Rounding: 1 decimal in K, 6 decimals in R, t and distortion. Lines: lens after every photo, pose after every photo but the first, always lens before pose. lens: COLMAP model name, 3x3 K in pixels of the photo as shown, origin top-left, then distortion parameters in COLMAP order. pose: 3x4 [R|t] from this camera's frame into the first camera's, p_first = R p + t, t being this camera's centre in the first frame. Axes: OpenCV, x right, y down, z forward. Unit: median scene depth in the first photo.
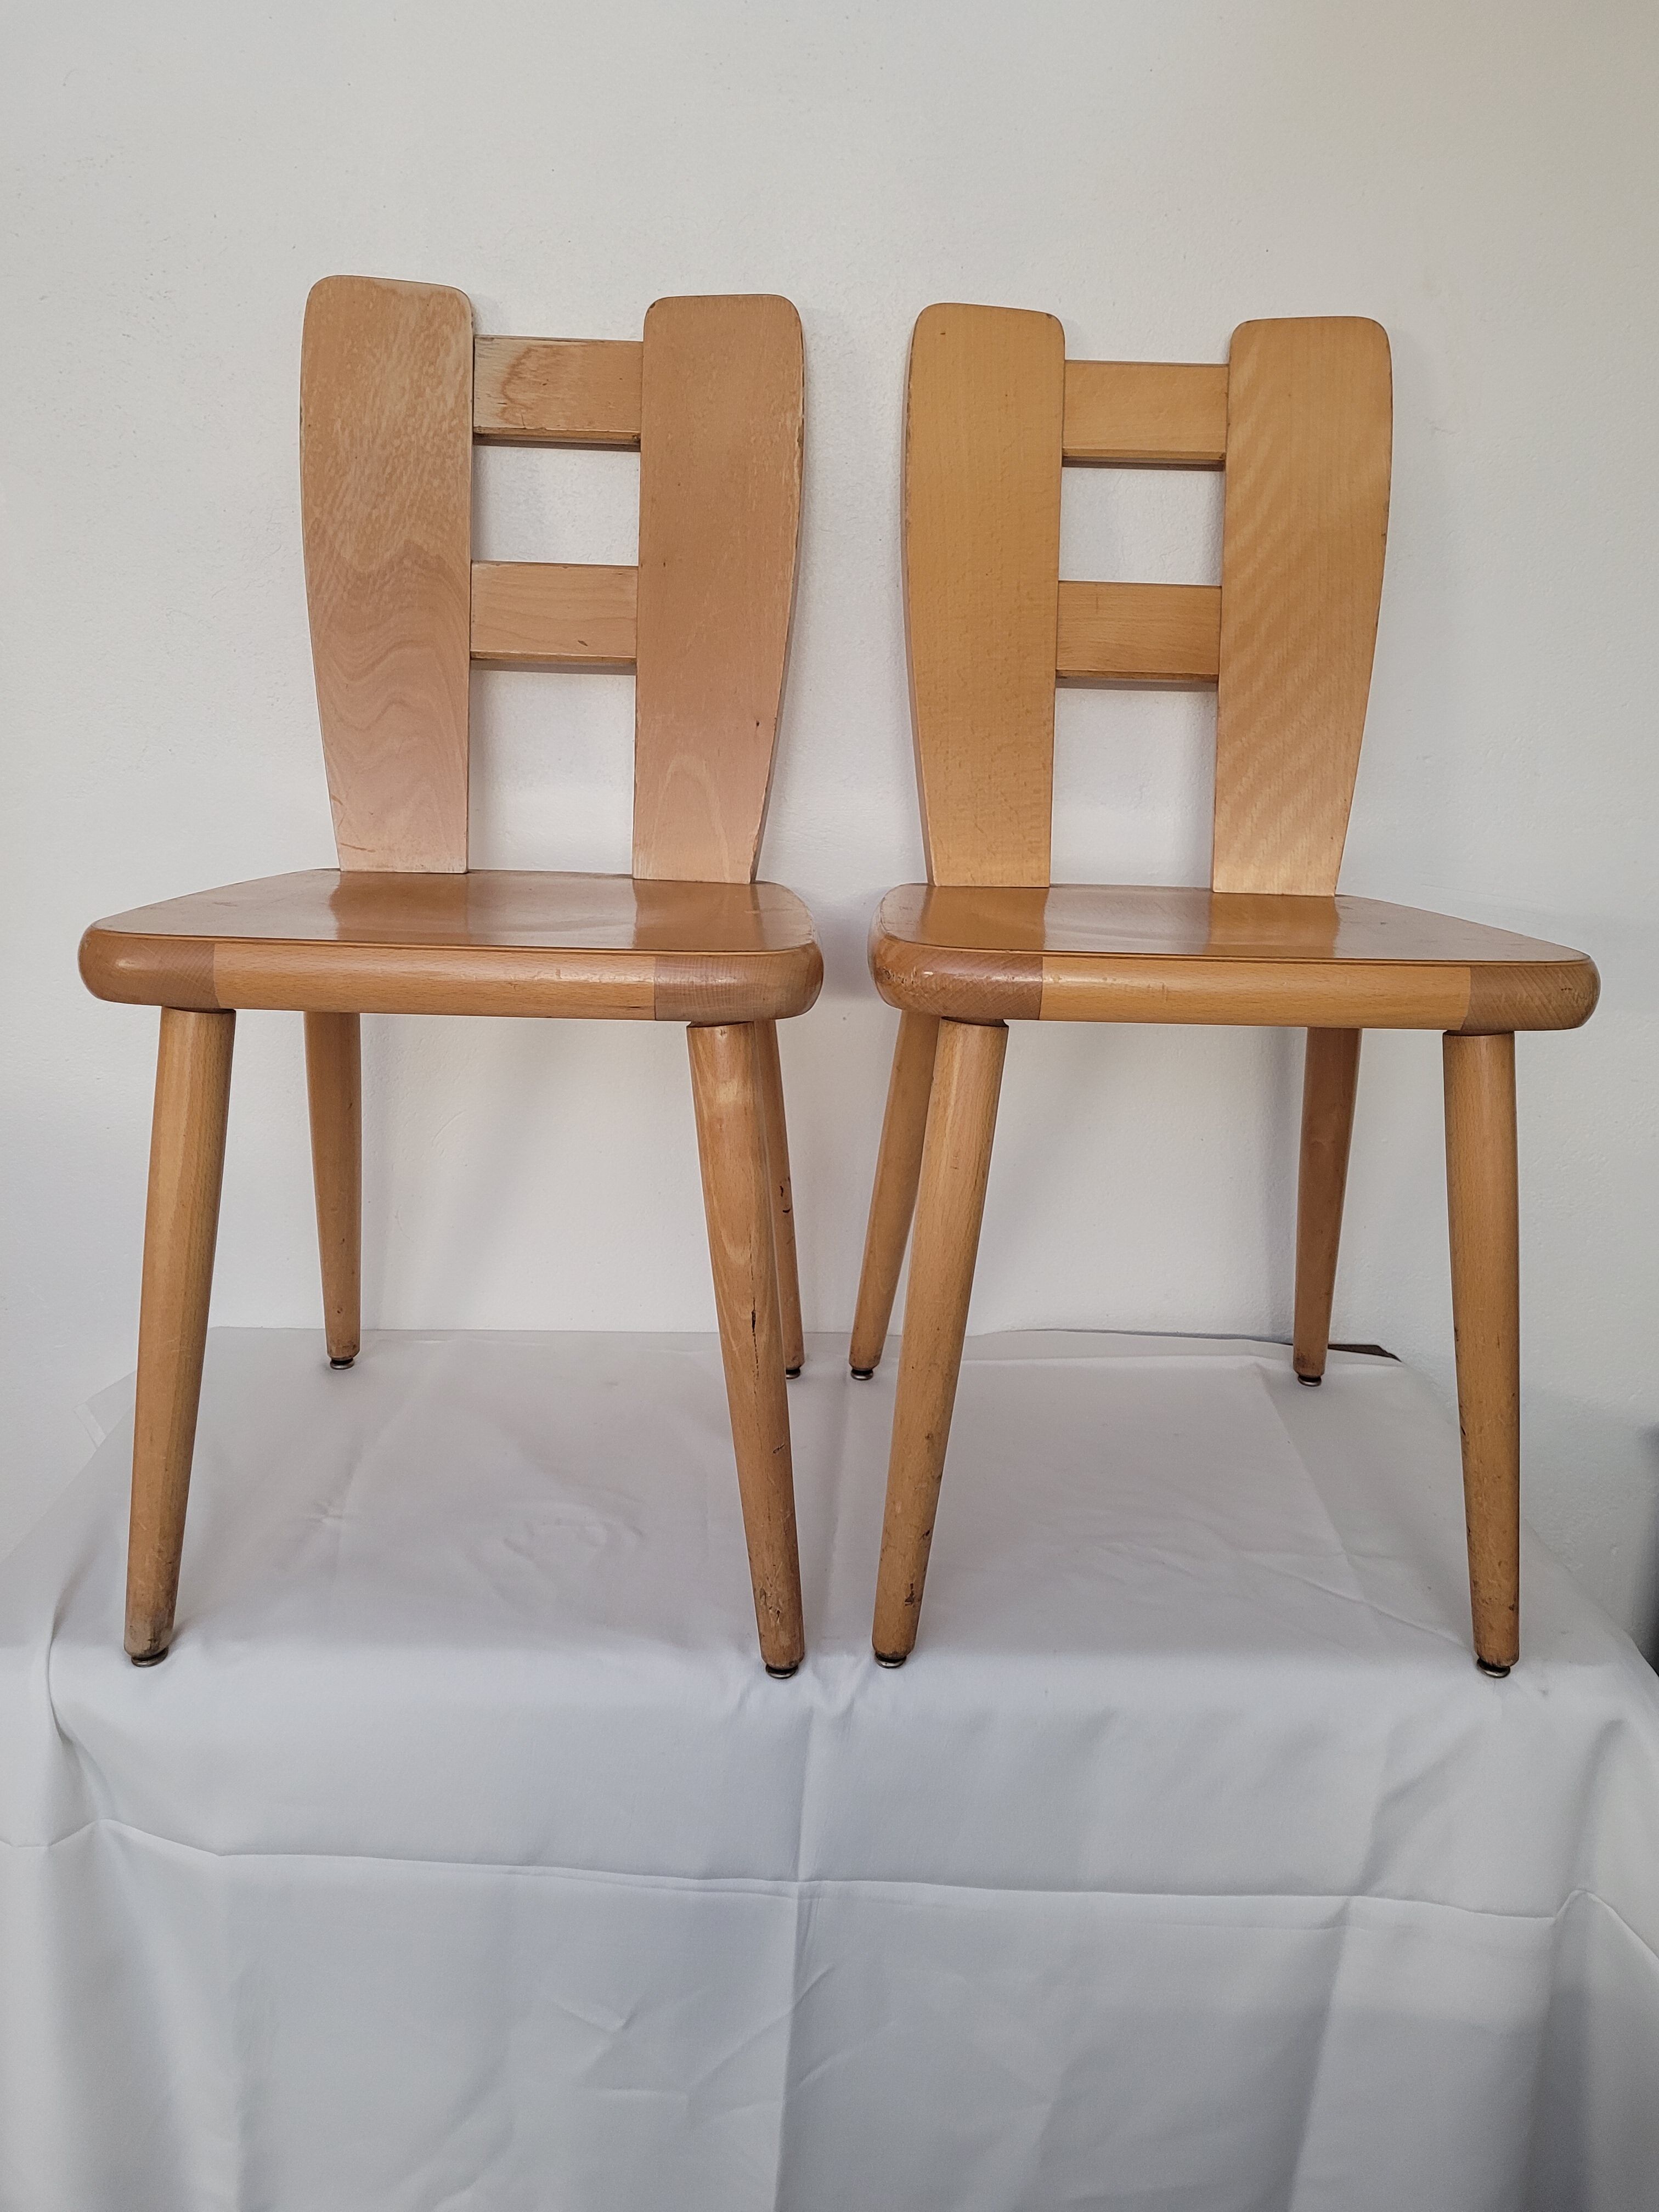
lens RADIAL K [[1629.4, 0, 871.7], [0, 1629.4, 1104.3], [0, 0, 1]] dist [0.042346, -0.038161]
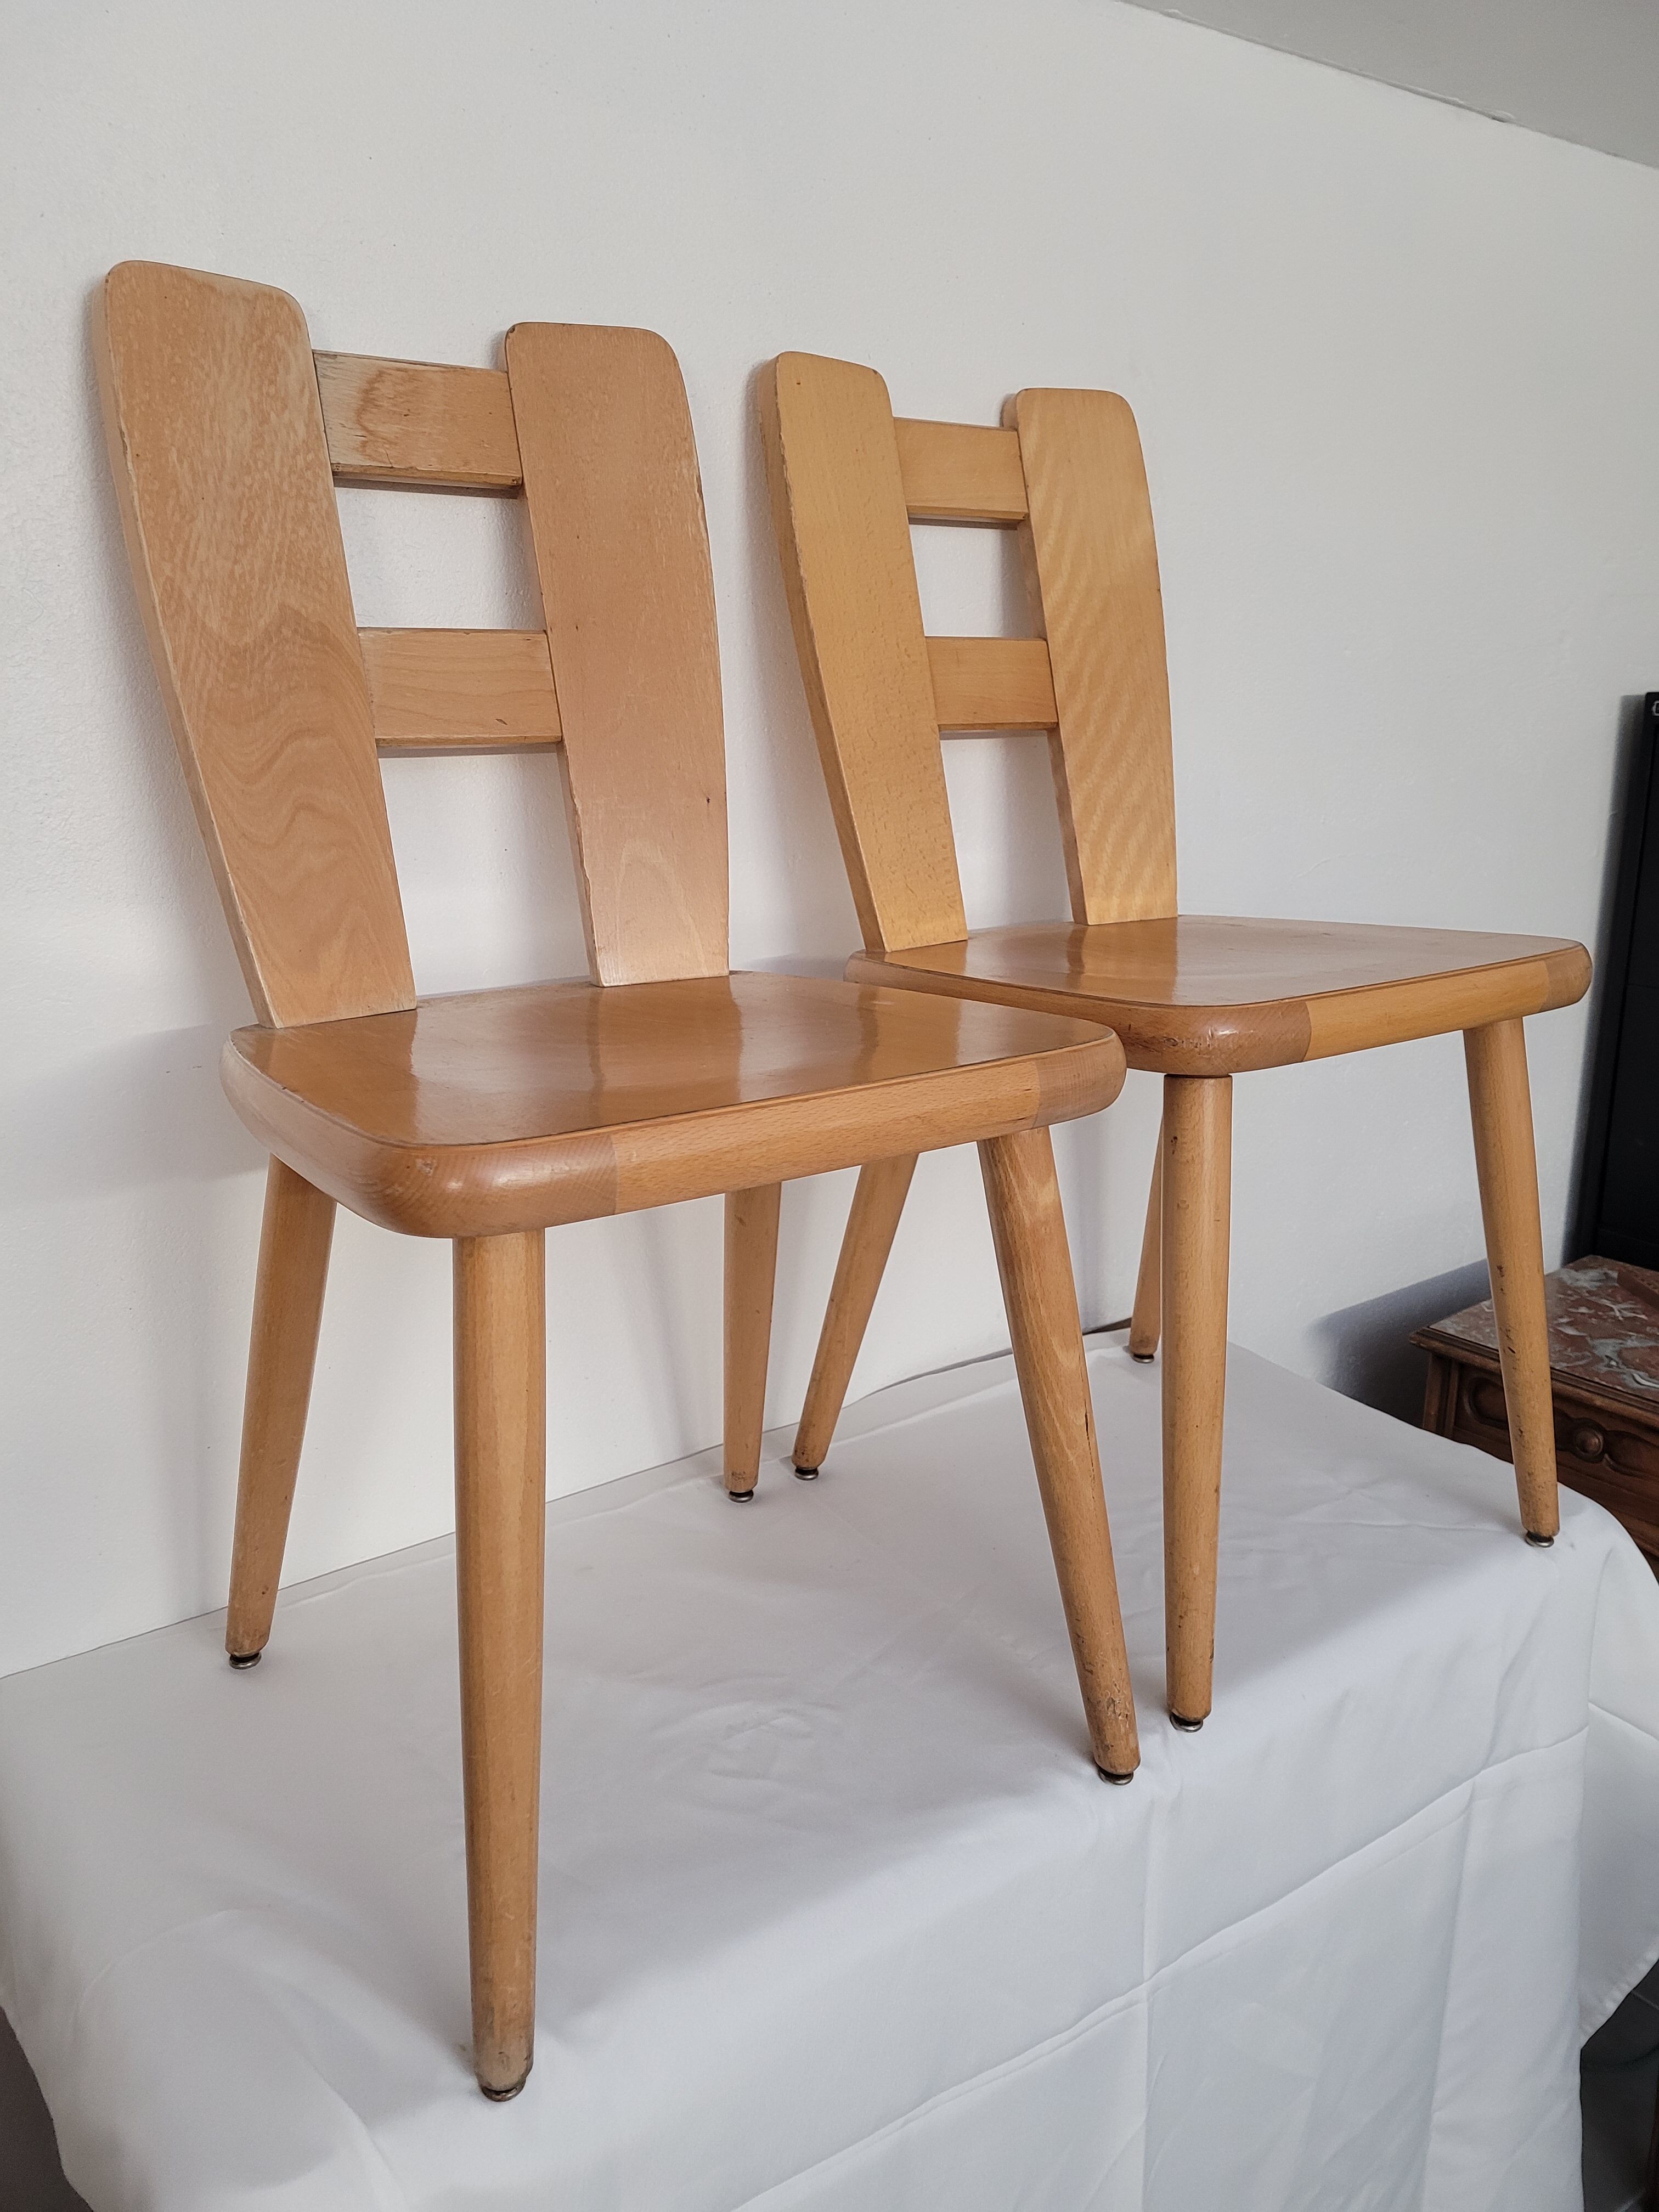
lens RADIAL K [[1629.4, 0, 871.7], [0, 1629.4, 1104.3], [0, 0, 1]] dist [0.042346, -0.038161]
pose [[0.826319, -0.174606, 0.535453, -0.511926], [0.182641, 0.982425, 0.038505, -0.085644], [-0.532765, 0.065978, 0.843687, 0.197917]]
